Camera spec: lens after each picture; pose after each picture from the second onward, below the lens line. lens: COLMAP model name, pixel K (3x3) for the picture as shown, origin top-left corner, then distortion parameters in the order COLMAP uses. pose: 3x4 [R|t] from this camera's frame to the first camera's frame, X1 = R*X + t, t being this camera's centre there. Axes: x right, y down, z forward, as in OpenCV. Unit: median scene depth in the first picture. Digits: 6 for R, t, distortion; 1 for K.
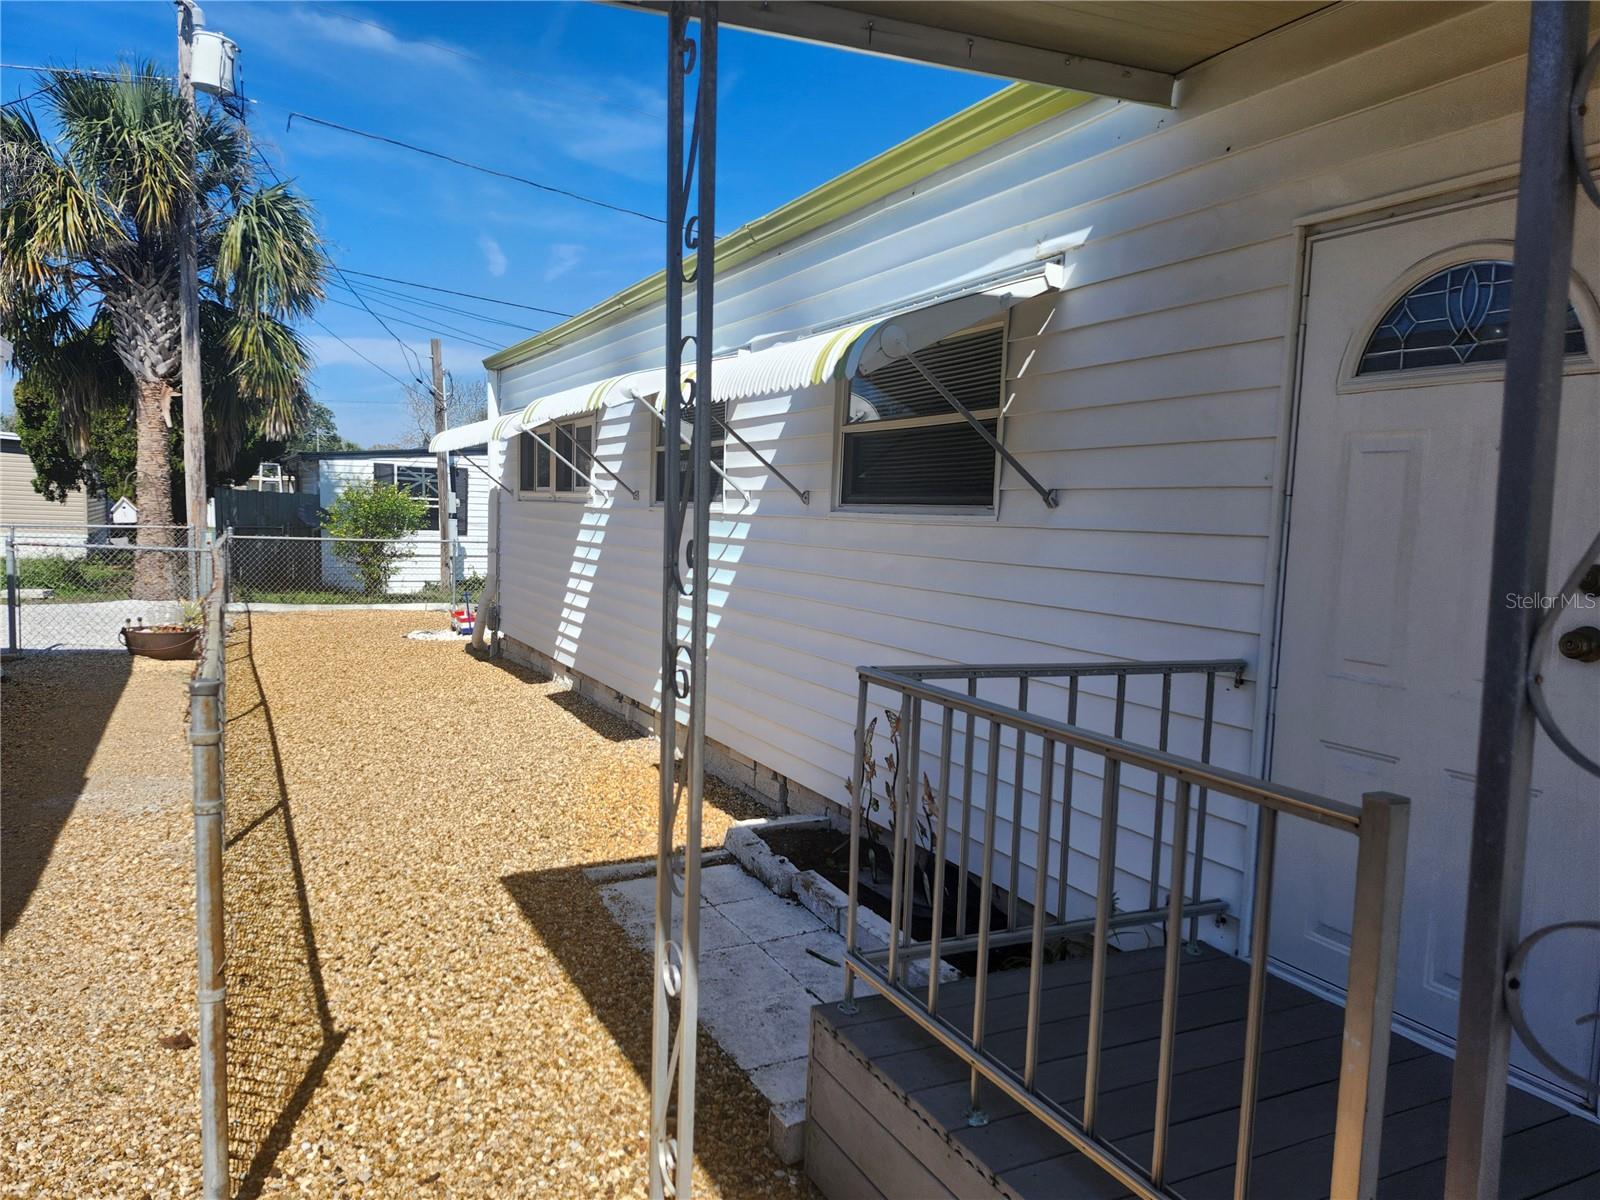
lens RADIAL K [[1104.5, 0, 800.7], [0, 1104.5, 606.6], [0, 0, 1]] dist [0.079234, -0.071915]
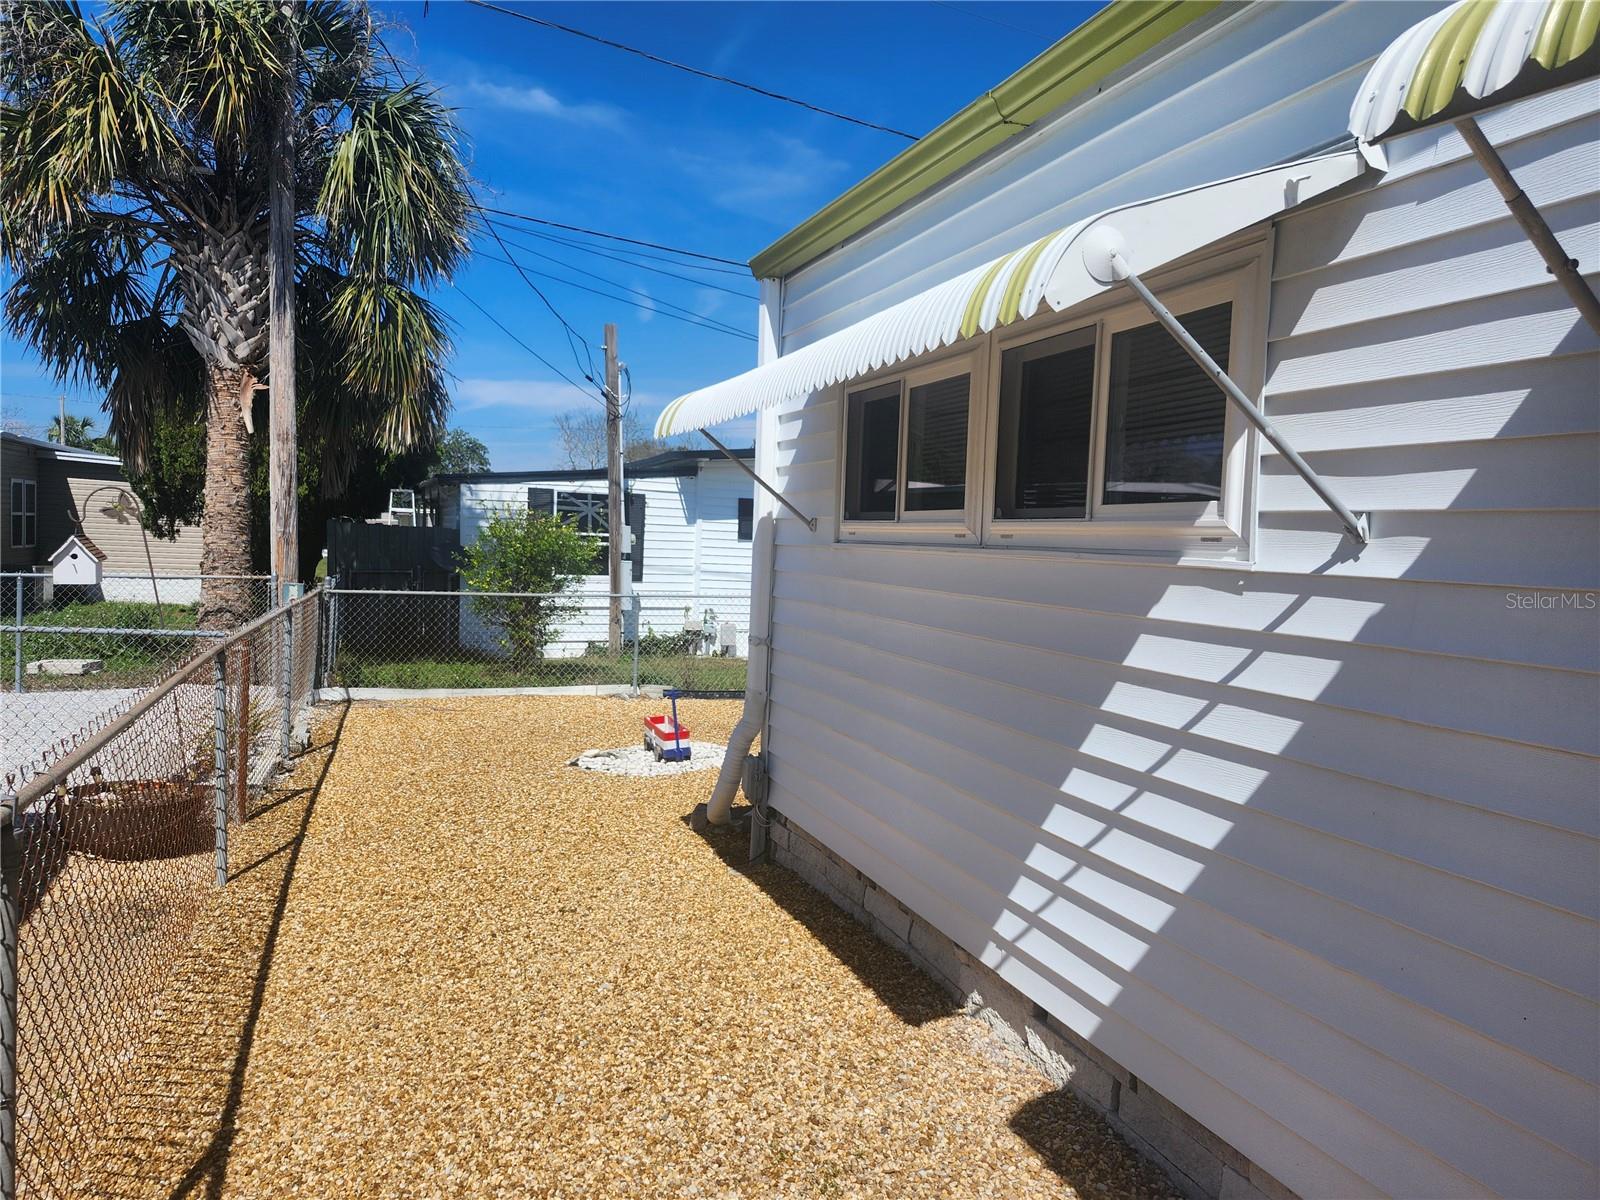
lens RADIAL K [[1097.1, 0, 838.9], [0, 1097.1, 605.1], [0, 0, 1]] dist [0.006019, -0.023273]
pose [[0.996304, 0.007899, -0.085535, -0.139826], [-0.010548, 0.999477, -0.030558, -0.036496], [0.085249, 0.031347, 0.995866, 0.360615]]
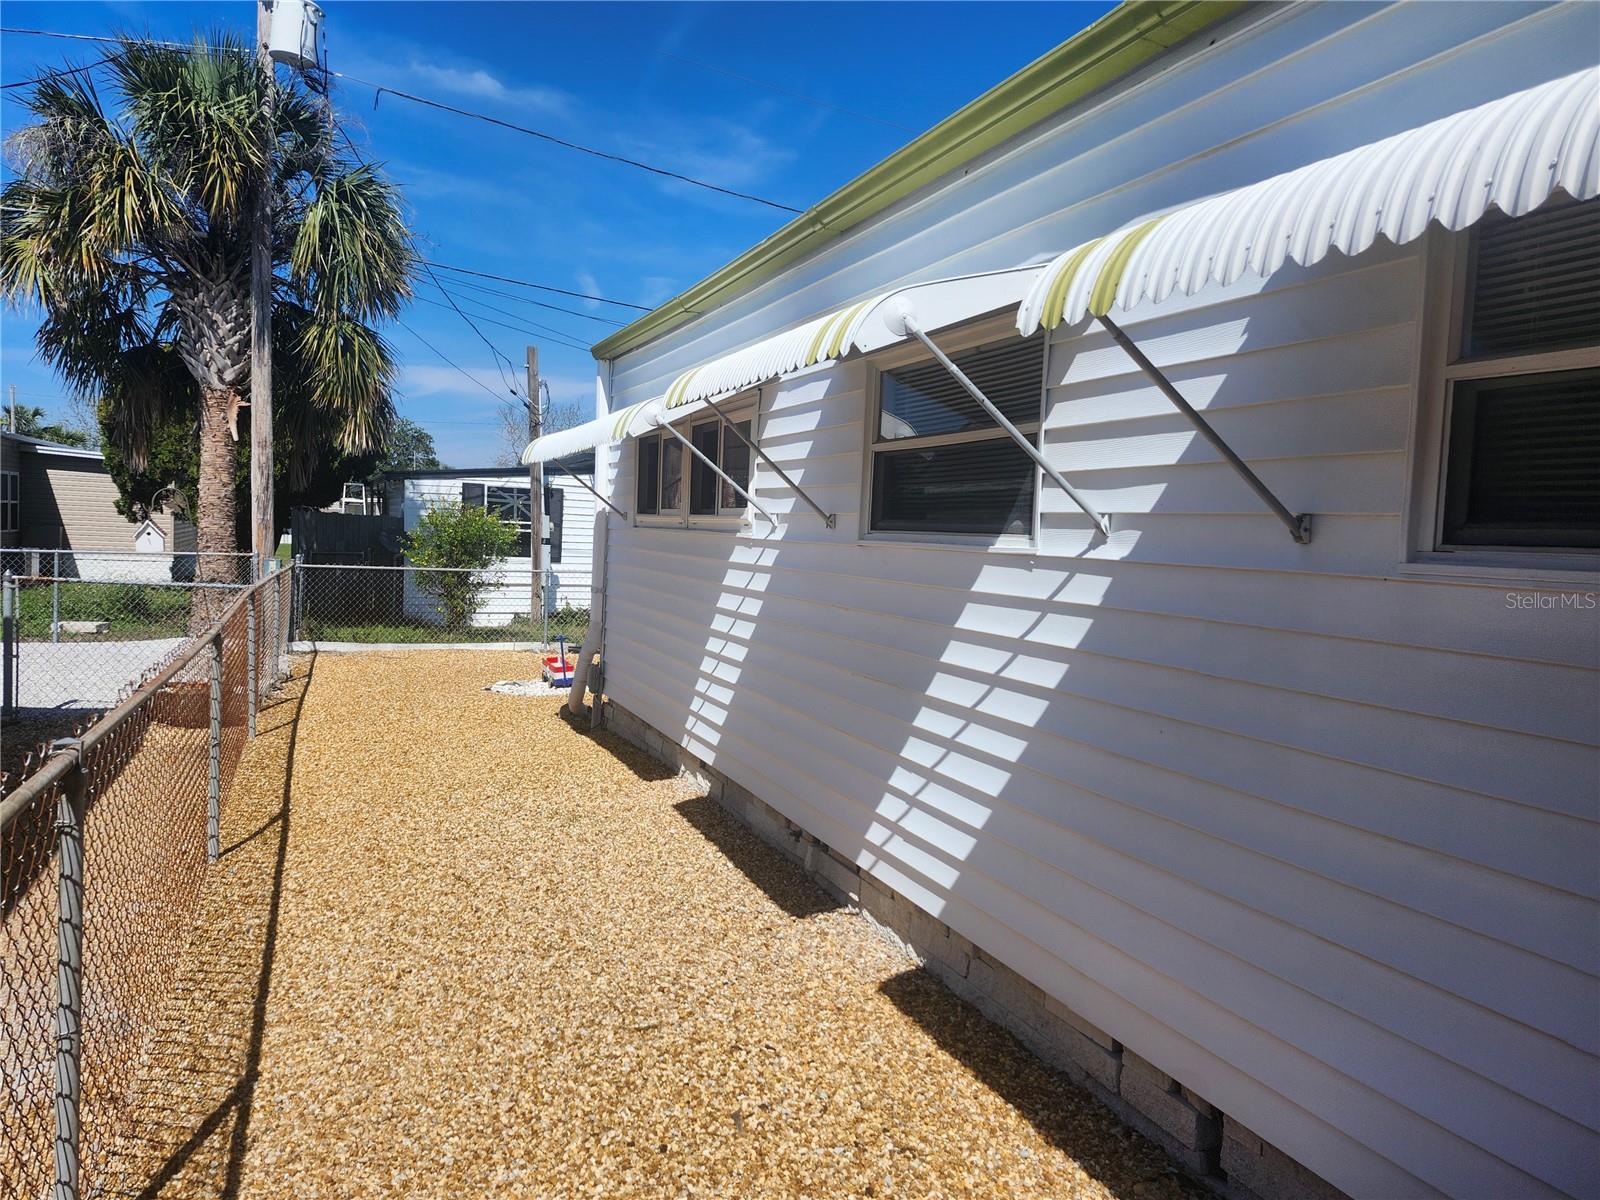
lens RADIAL K [[1098.8, 0, 801.5], [0, 1098.8, 591.8], [0, 0, 1]] dist [0.061191, -0.073770]
pose [[0.997355, 0.010322, -0.071941, -0.055817], [-0.012773, 0.999351, -0.033690, -0.017794], [0.071547, 0.034520, 0.996840, 0.169729]]
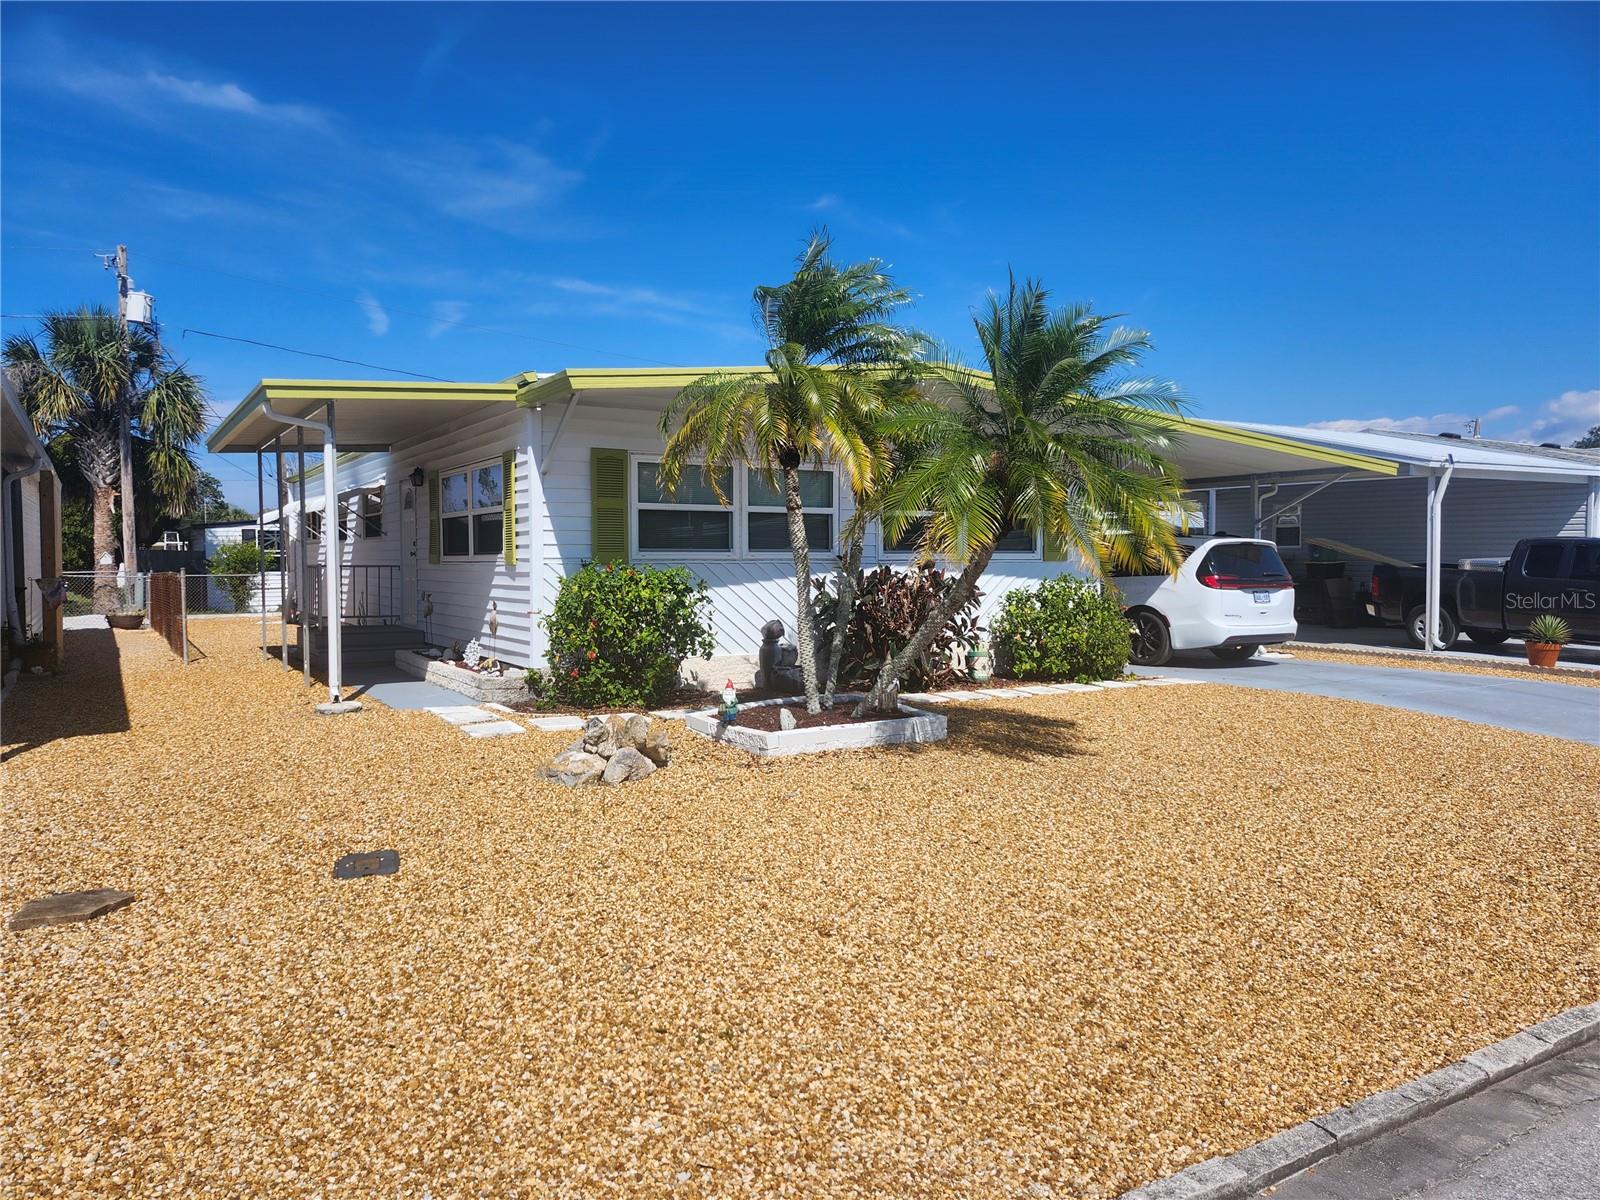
lens RADIAL K [[1098.8, 0, 801.5], [0, 1098.8, 591.8], [0, 0, 1]] dist [0.061191, -0.073770]
pose [[0.995588, -0.041875, 0.083972, 0.331770], [0.046324, 0.997585, -0.051754, 0.095072], [-0.081602, 0.055416, 0.995123, -0.760107]]
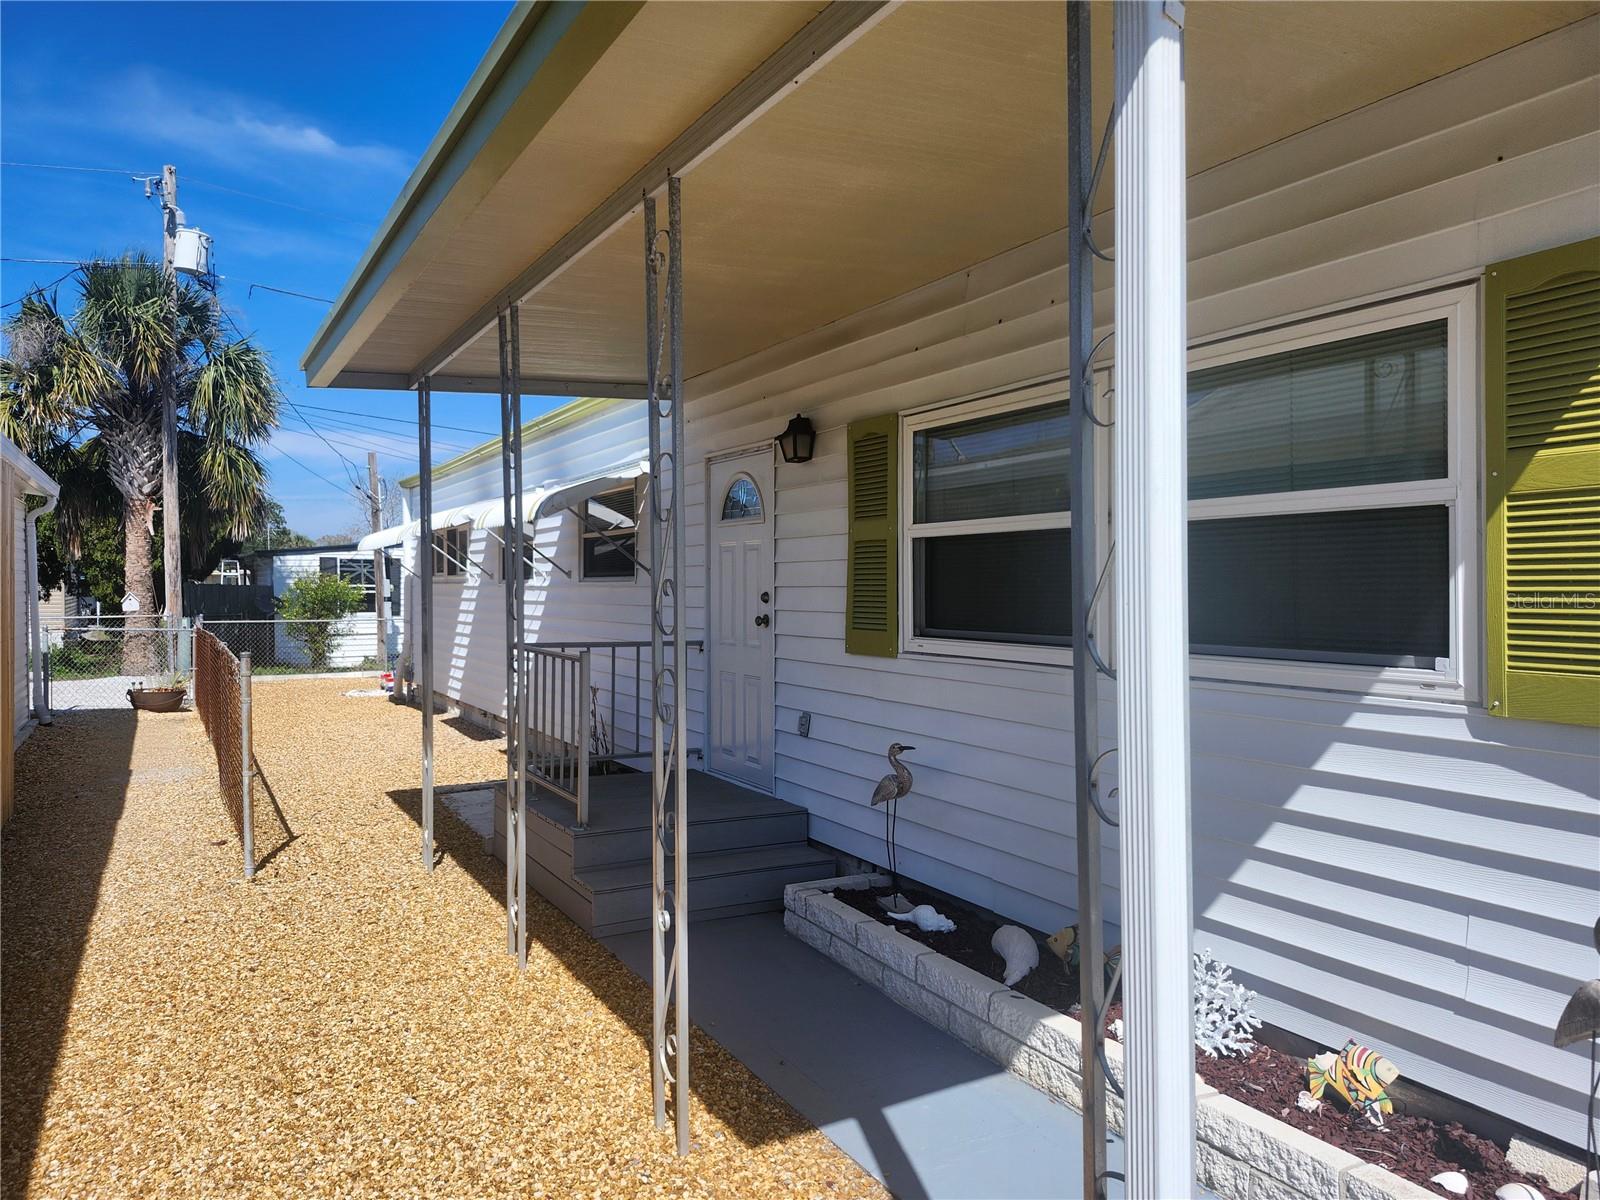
lens RADIAL K [[1105.4, 0, 775.5], [0, 1105.4, 596.4], [0, 0, 1]] dist [0.083523, -0.105772]
pose [[0.999220, -0.033532, 0.020844, 0.095239], [0.035028, 0.996482, -0.076135, 0.025505], [-0.018217, 0.076805, 0.996880, -0.238023]]
